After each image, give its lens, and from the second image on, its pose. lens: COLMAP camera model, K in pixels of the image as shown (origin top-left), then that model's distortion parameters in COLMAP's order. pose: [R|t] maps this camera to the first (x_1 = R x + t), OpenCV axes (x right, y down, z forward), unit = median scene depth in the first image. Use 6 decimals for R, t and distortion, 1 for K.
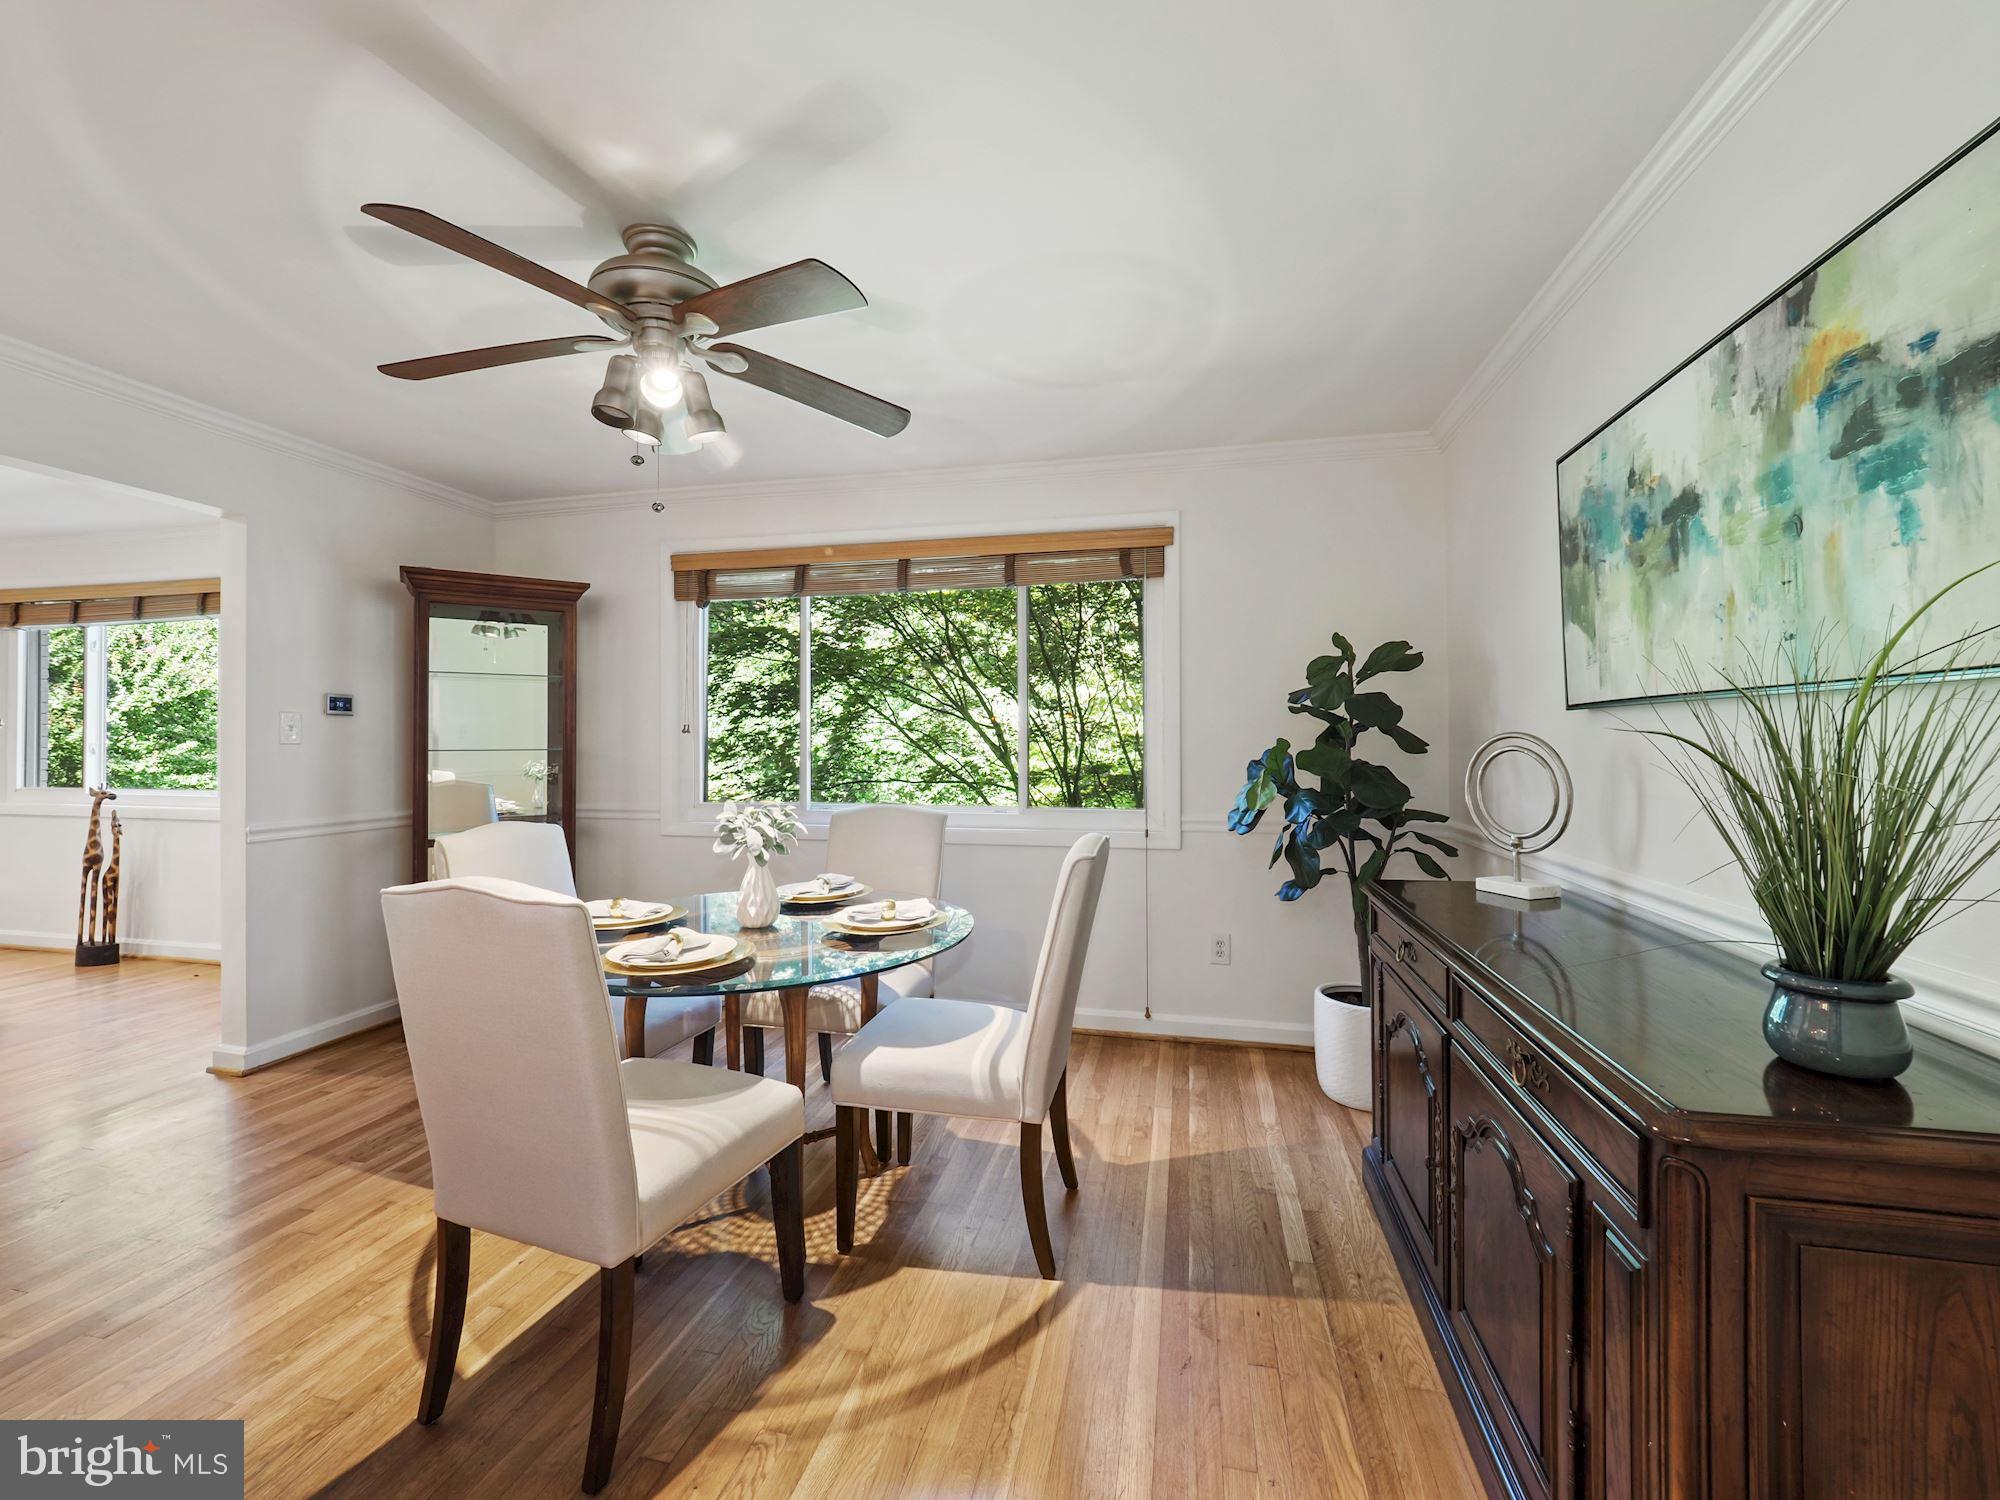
lens RADIAL K [[848.7, 0, 1000.9], [0, 848.7, 737.4], [0, 0, 1]] dist [0.001394, 0.000446]
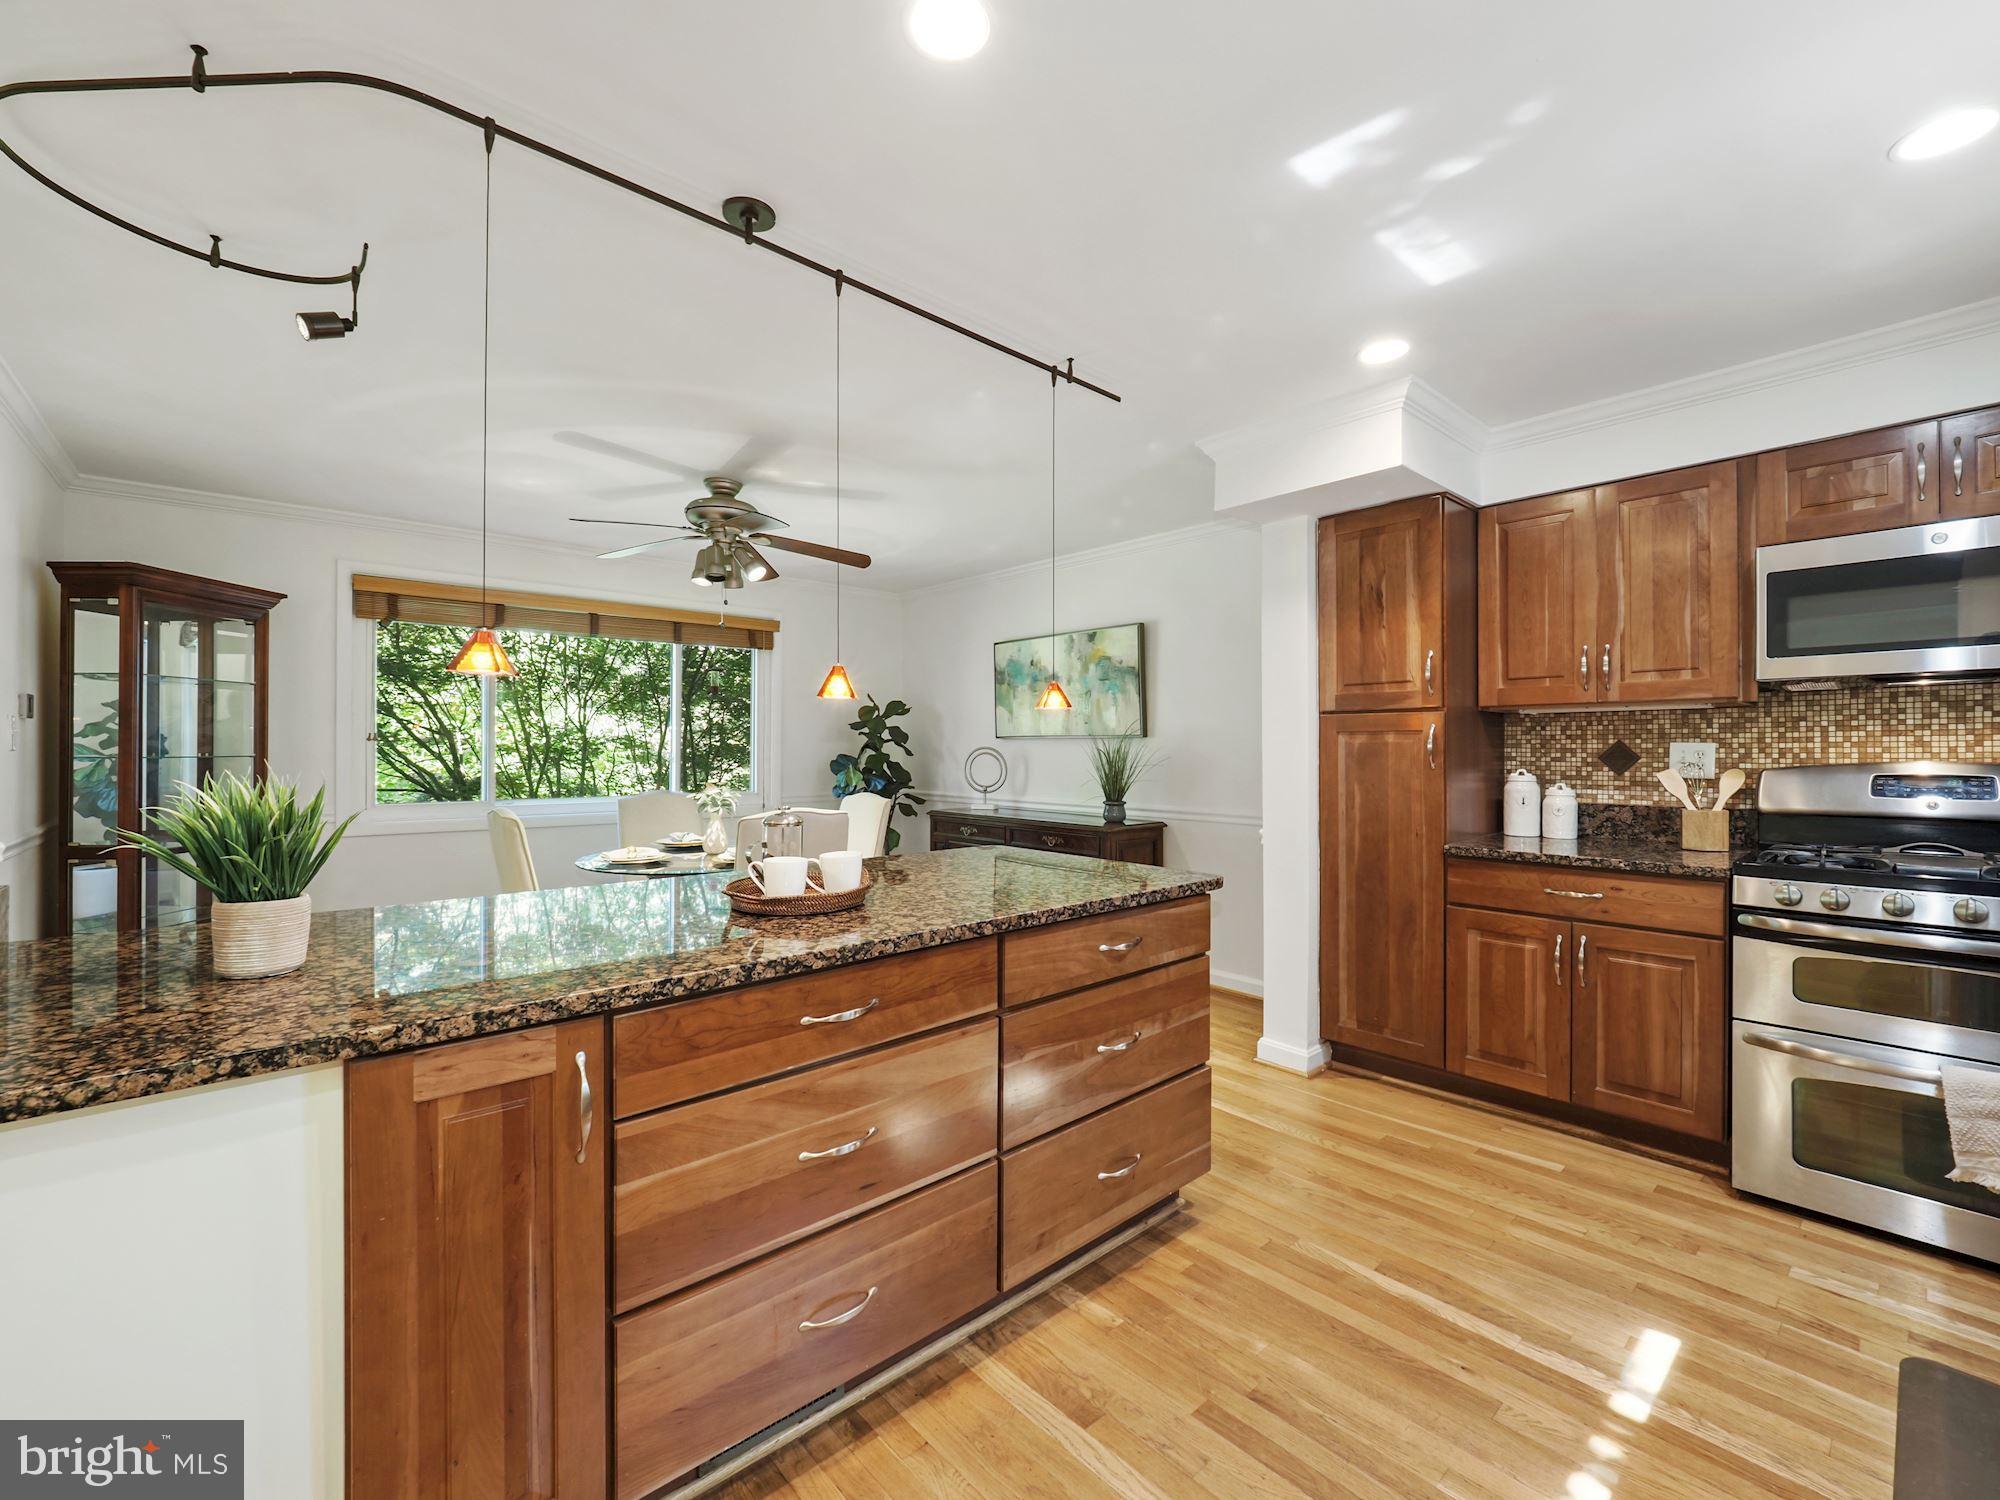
lens RADIAL K [[840.7, 0, 1028.3], [0, 840.7, 745.0], [0, 0, 1]] dist [-0.007126, 0.000634]
pose [[0.564142, 0.004190, 0.825667, -1.596408], [-0.008190, 0.999966, 0.000522, -0.016105], [-0.825637, -0.007057, 0.564157, -0.615717]]
